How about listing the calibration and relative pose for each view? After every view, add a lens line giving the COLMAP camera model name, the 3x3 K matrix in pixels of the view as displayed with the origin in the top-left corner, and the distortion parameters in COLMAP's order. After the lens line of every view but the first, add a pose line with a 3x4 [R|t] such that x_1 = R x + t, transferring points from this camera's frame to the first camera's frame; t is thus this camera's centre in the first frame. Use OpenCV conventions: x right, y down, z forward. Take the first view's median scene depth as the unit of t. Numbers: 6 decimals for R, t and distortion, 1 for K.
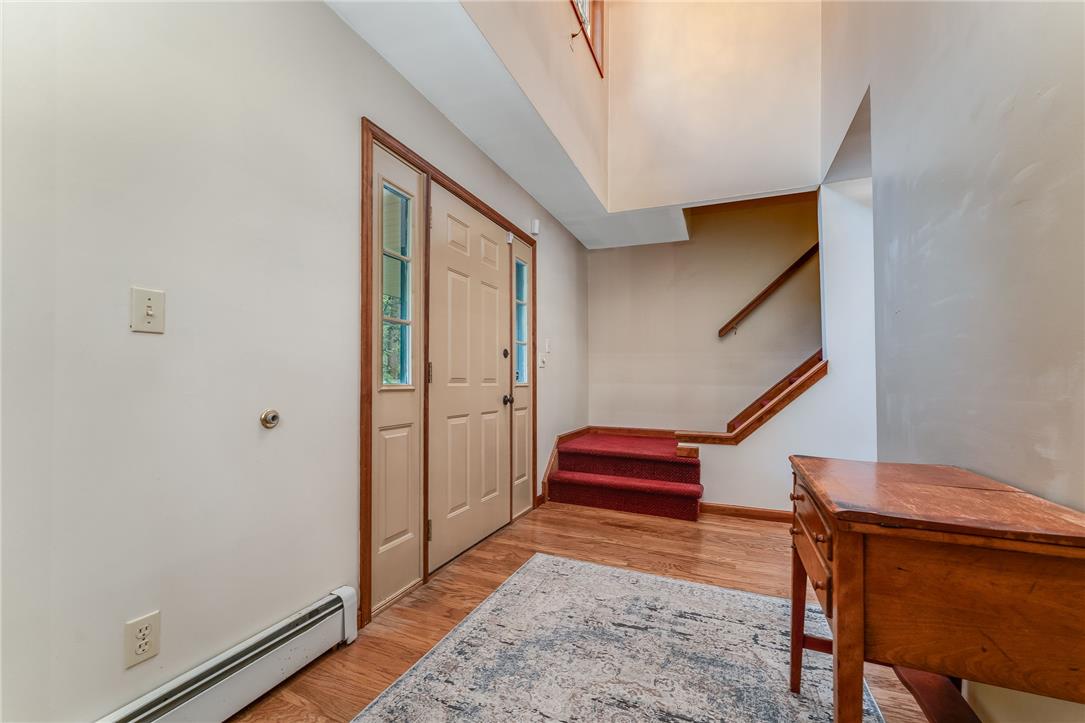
lens RADIAL K [[444.2, 0, 541.4], [0, 444.2, 371.4], [0, 0, 1]] dist [0.000410, -0.000686]
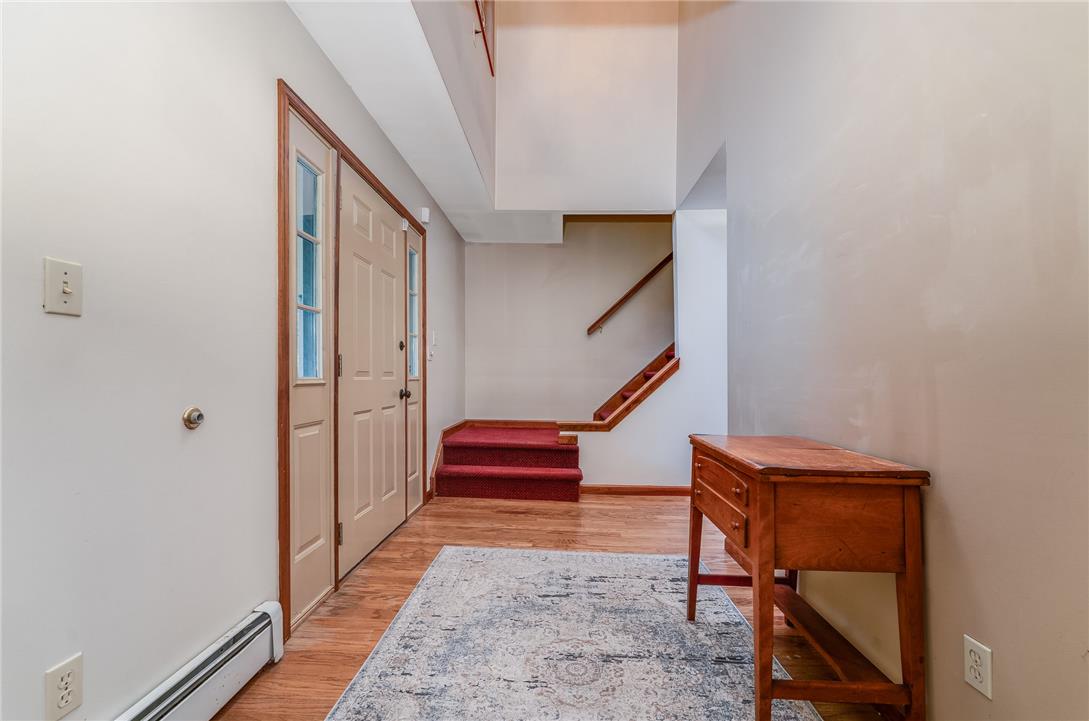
lens RADIAL K [[443.6, 0, 560.5], [0, 443.6, 370.7], [0, 0, 1]] dist [-0.001772, 0.000199]
pose [[0.938803, 0.004974, 0.344417, -0.175429], [-0.009455, 0.999891, 0.011332, -0.001644], [-0.344323, -0.013895, 0.938748, -0.040350]]
